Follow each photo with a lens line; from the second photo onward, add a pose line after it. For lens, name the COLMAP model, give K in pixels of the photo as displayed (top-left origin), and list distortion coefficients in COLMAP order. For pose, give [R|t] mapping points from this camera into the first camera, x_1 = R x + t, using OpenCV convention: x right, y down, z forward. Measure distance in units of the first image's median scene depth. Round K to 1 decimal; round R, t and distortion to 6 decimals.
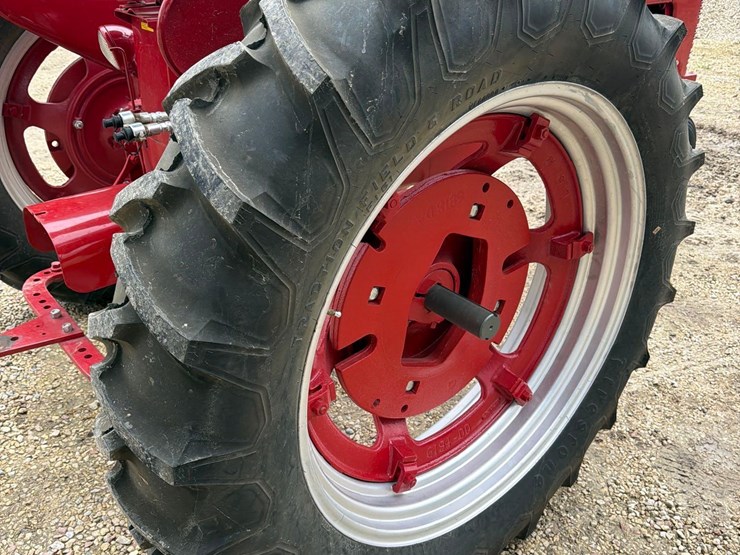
lens RADIAL K [[709.1, 0, 370.5], [0, 709.1, 277.3], [0, 0, 1]] dist [0.150903, -0.262155]
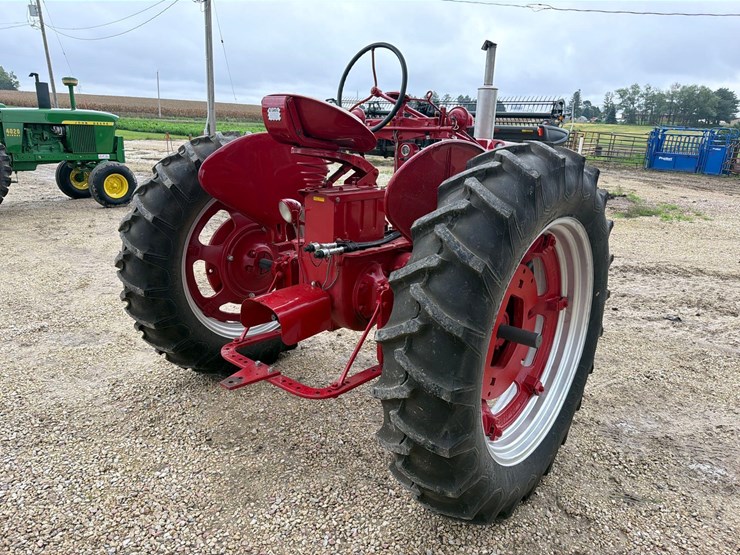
lens RADIAL K [[537.9, 0, 371.5], [0, 537.9, 274.5], [0, 0, 1]] dist [0.081596, -0.106464]
pose [[0.984555, -0.030674, 0.172366, -0.425830], [0.065686, 0.977331, -0.201272, 0.129312], [-0.162285, 0.209485, 0.964251, -0.309478]]
